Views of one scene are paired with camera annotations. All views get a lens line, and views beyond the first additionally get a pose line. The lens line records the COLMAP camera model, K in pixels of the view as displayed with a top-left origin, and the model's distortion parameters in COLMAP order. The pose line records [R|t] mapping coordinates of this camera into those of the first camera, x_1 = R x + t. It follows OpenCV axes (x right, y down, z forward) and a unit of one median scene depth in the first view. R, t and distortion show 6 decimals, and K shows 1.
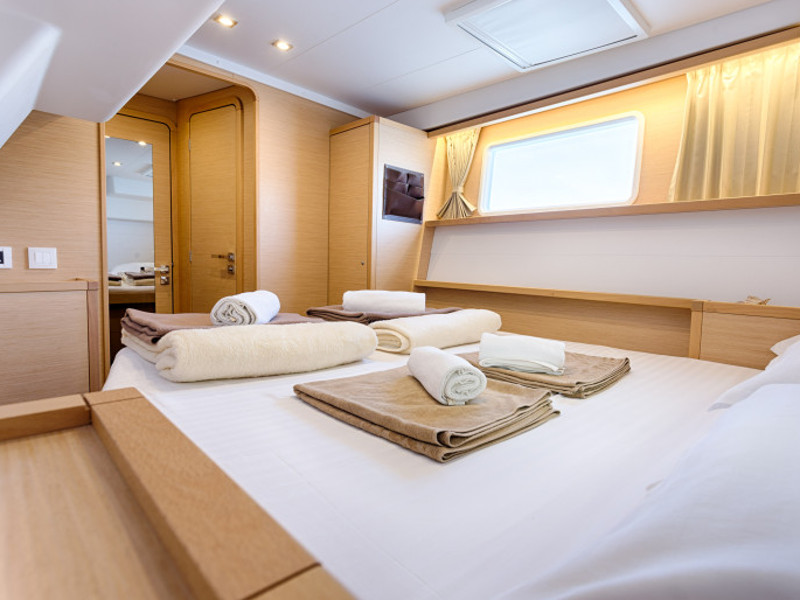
lens RADIAL K [[432.7, 0, 404.5], [0, 432.7, 295.0], [0, 0, 1]] dist [-0.015390, 0.001544]
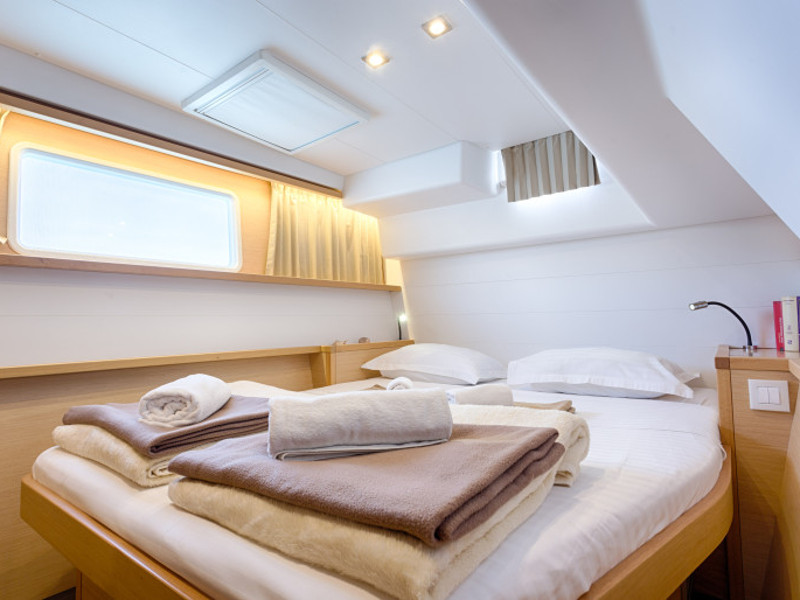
lens RADIAL K [[432.7, 0, 406.3], [0, 432.7, 302.4], [0, 0, 1]] dist [-0.015390, 0.001544]
pose [[-0.157837, 0.024601, 0.987159, -0.699345], [0.090408, 0.995851, -0.010362, -0.080657], [-0.983318, 0.087612, -0.159407, 0.778604]]
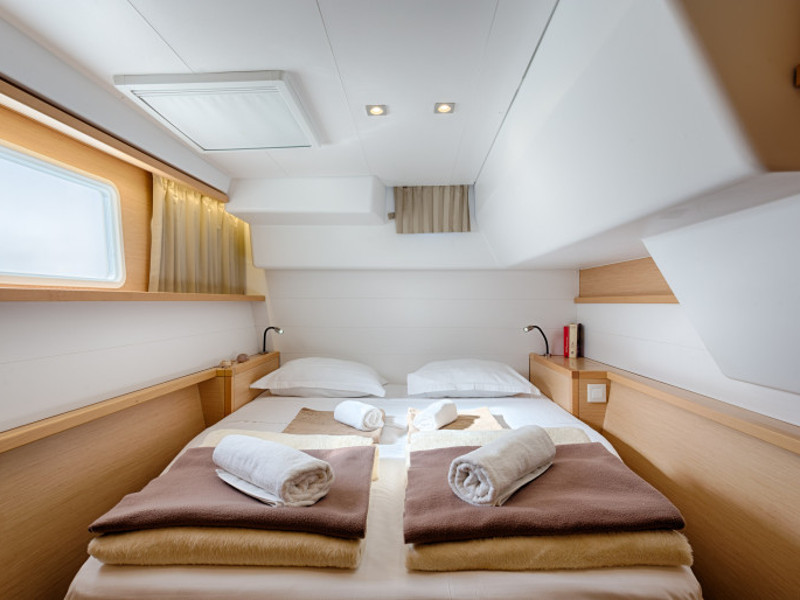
lens RADIAL K [[432.7, 0, 403.4], [0, 432.7, 301.7], [0, 0, 1]] dist [-0.015390, 0.001544]
pose [[-0.703968, -0.027876, 0.709685, -0.558997], [0.035378, 0.996613, 0.074239, -0.232503], [-0.709350, 0.077369, -0.700597, 1.258374]]
